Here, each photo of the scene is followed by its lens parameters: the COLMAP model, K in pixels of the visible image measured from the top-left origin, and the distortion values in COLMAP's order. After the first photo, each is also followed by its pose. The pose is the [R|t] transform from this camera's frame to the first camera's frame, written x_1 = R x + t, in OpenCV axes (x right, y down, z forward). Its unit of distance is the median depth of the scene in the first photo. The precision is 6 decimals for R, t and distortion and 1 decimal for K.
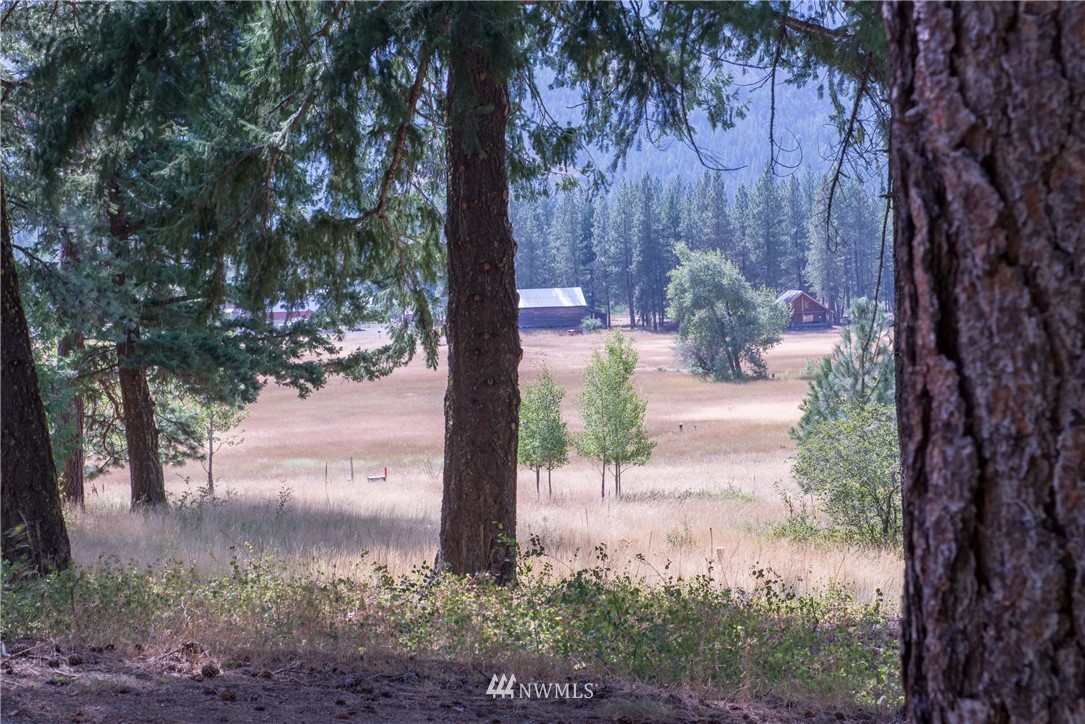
lens RADIAL K [[2156.3, 0, 539.7], [0, 2156.3, 365.5], [0, 0, 1]] dist [0.164596, 0.000000]
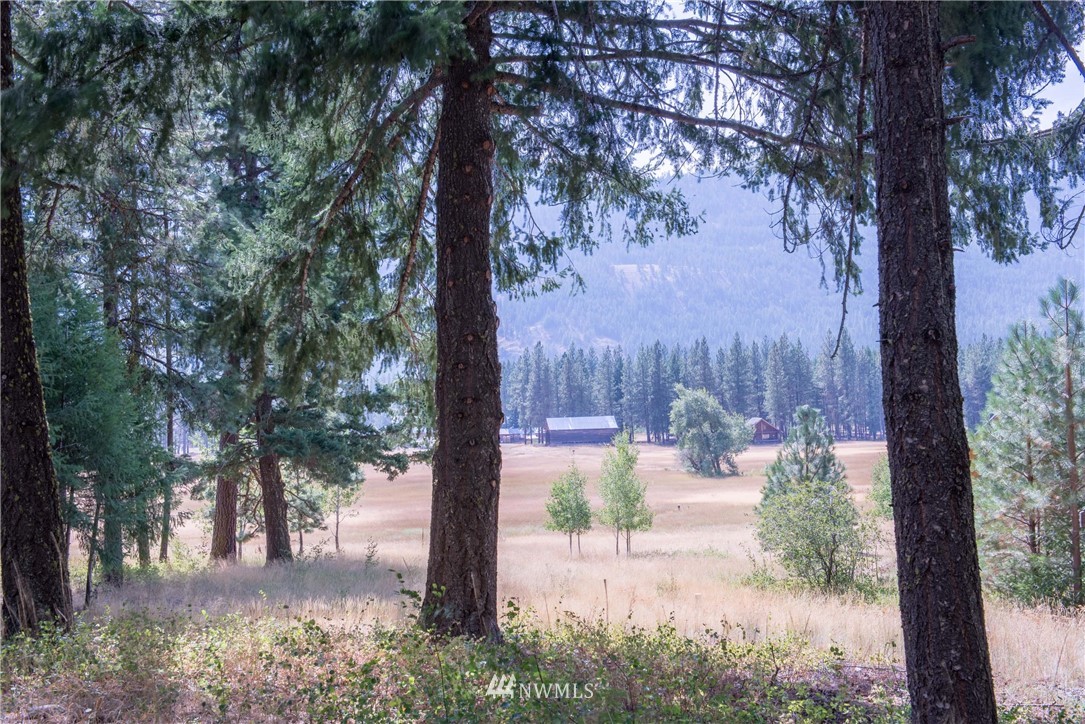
lens RADIAL K [[1370.5, 0, 546.6], [0, 1370.5, 351.8], [0, 0, 1]] dist [0.123107, 0.000000]
pose [[0.999411, -0.003428, -0.034157, 0.015468], [0.000436, 0.996188, -0.087234, 0.009003], [0.034326, 0.087168, 0.995602, 0.122322]]
